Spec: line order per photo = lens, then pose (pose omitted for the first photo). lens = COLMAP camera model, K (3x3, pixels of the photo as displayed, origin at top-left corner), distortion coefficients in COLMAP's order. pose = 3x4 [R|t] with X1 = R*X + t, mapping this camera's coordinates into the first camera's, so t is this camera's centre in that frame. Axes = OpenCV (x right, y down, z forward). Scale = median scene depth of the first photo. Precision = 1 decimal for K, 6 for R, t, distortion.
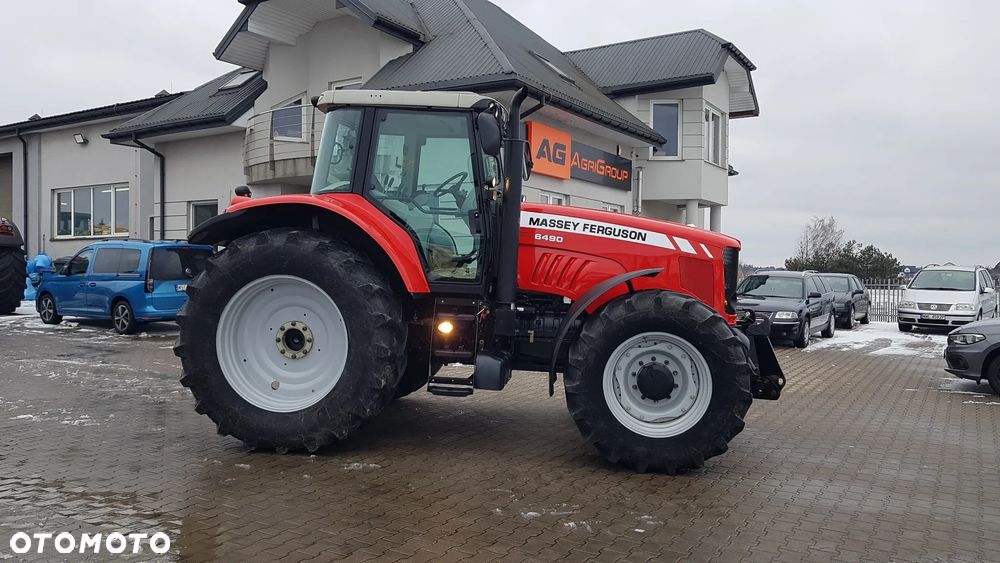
lens RADIAL K [[785.0, 0, 500.0], [0, 785.0, 281.5], [0, 0, 1]] dist [0.090050, -0.174373]
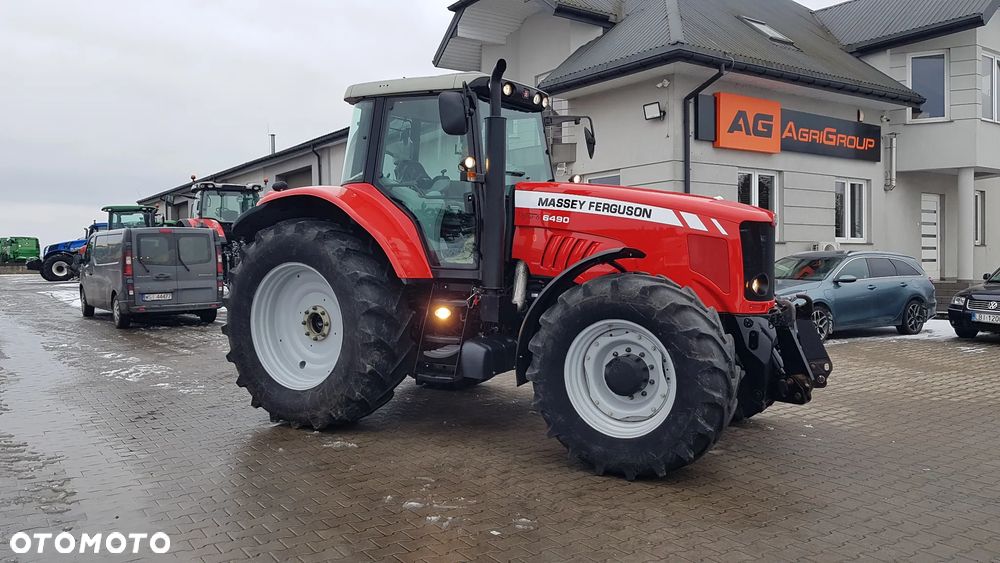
lens RADIAL K [[785.0, 0, 500.0], [0, 785.0, 281.5], [0, 0, 1]] dist [0.090050, -0.174373]
pose [[0.917686, -0.007352, -0.397238, 0.380195], [0.011783, 0.999893, 0.008715, 0.010563], [0.397131, -0.012678, 0.917674, 0.114895]]
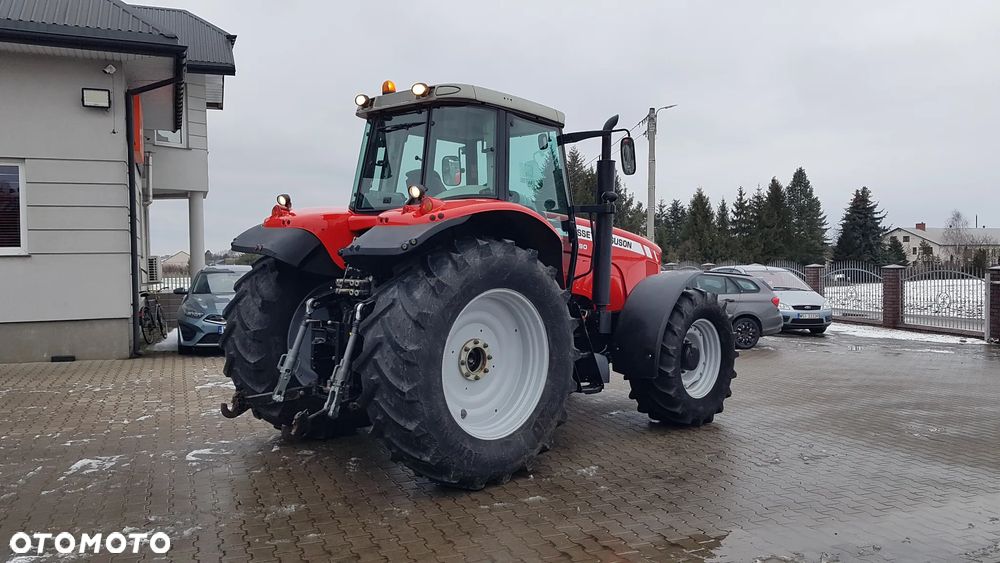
lens RADIAL K [[777.4, 0, 510.1], [0, 777.4, 290.3], [0, 0, 1]] dist [0.095182, -0.165291]
pose [[0.589547, -0.046491, 0.806395, -0.922331], [0.024807, 0.998913, 0.039454, -0.038516], [-0.807353, -0.003256, 0.590059, 0.426290]]
